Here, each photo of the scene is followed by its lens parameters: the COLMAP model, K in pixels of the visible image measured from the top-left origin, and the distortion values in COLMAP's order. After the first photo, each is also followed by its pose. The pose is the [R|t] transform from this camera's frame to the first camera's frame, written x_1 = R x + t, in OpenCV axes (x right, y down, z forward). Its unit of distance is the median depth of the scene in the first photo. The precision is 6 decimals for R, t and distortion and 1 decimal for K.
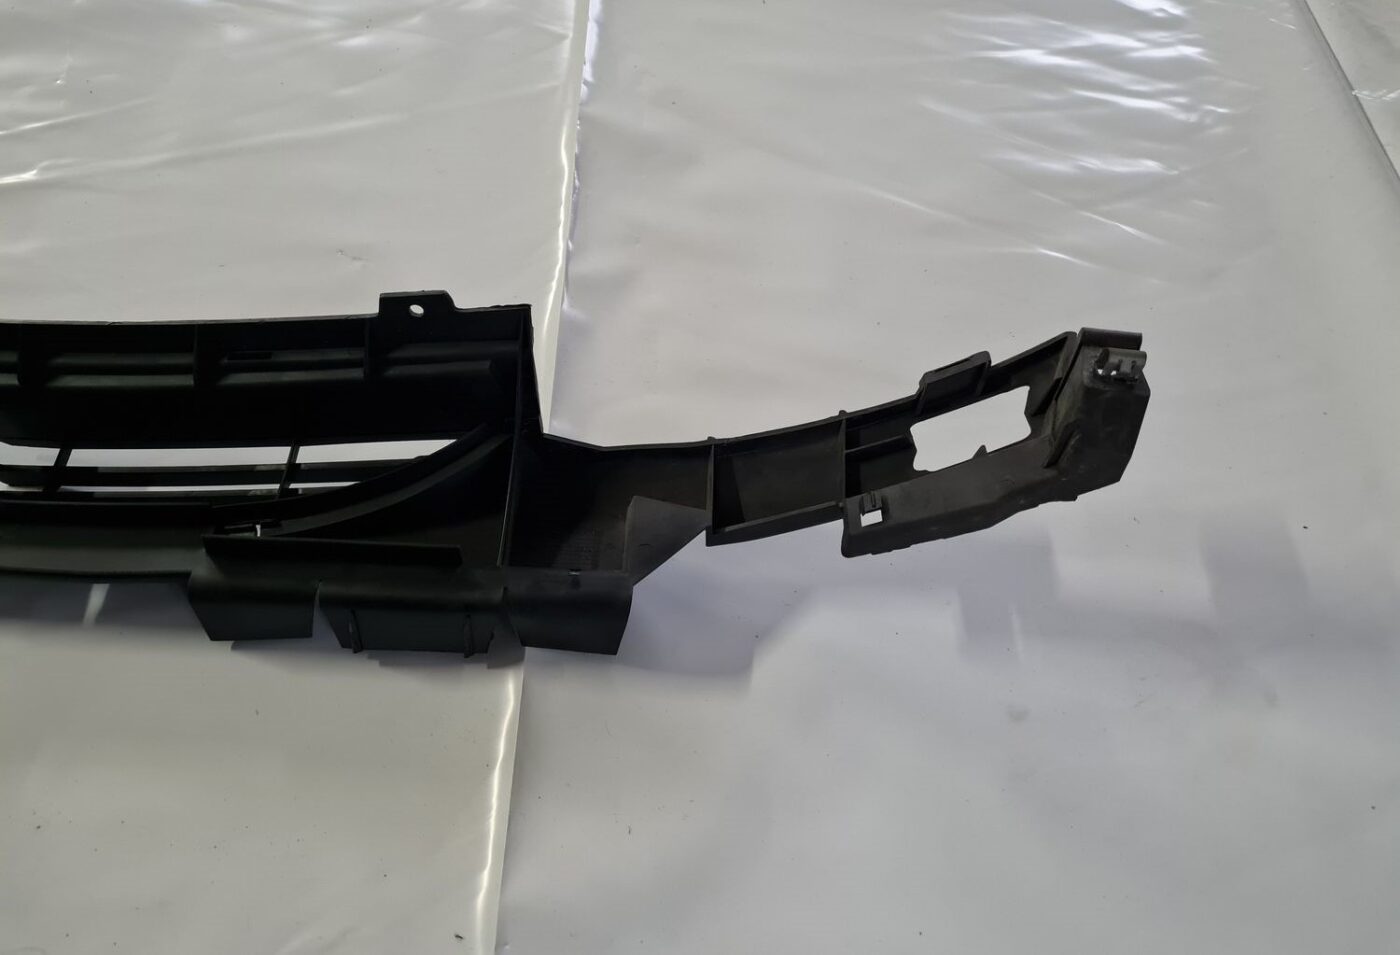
lens RADIAL K [[1033.6, 0, 701.1], [0, 1033.6, 468.9], [0, 0, 1]] dist [0.003101, -0.002105]
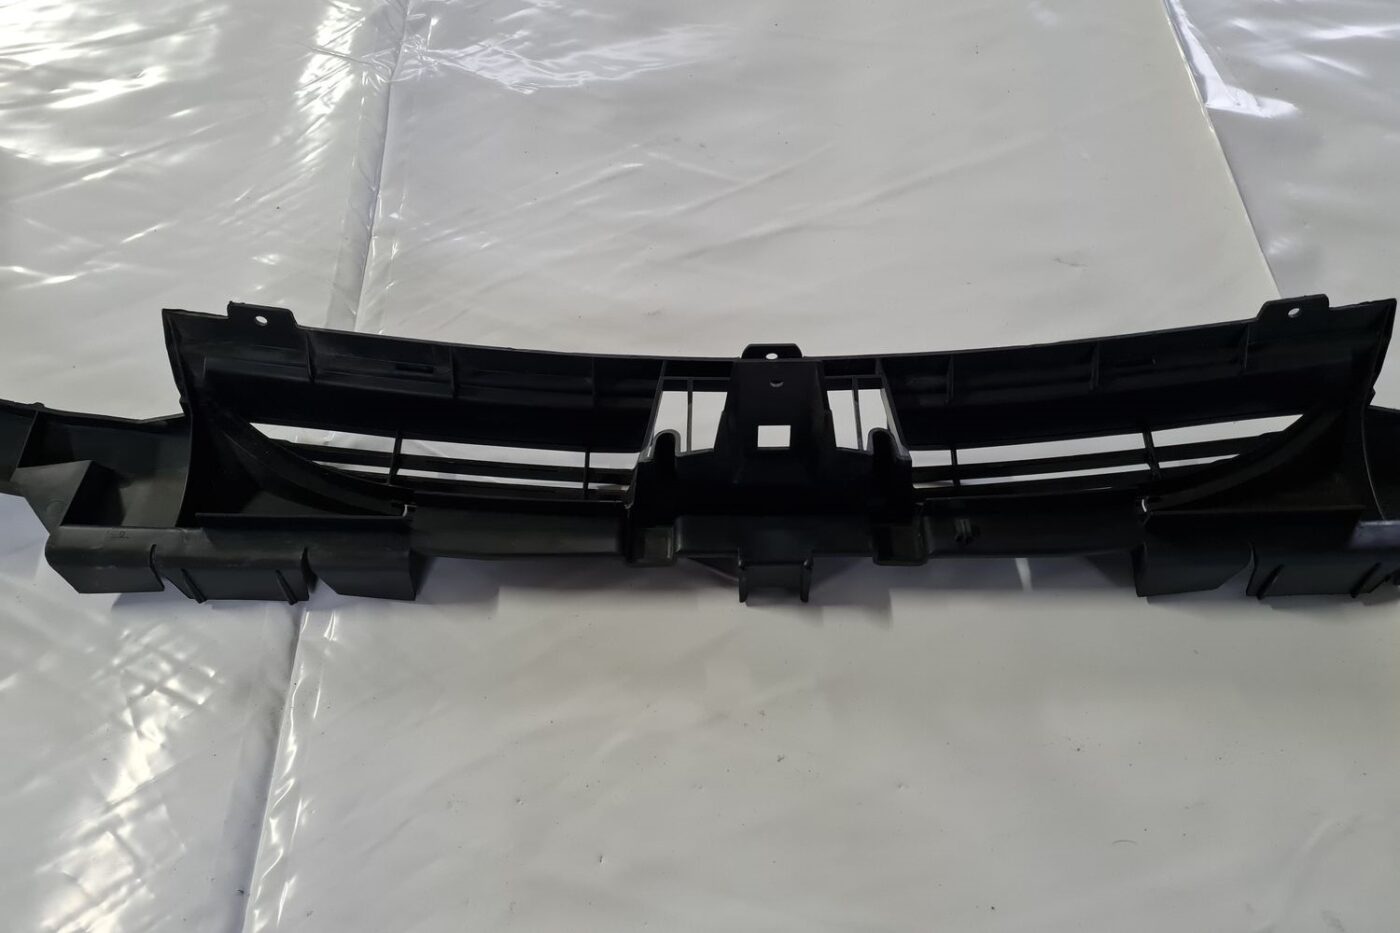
lens RADIAL K [[1030.6, 0, 699.5], [0, 1030.6, 449.6], [0, 0, 1]] dist [0.009499, -0.006975]
pose [[0.990822, -0.080092, -0.108891, -0.803642], [0.084197, 0.995881, 0.033637, -0.089224], [0.105749, -0.042497, 0.993484, -0.255977]]
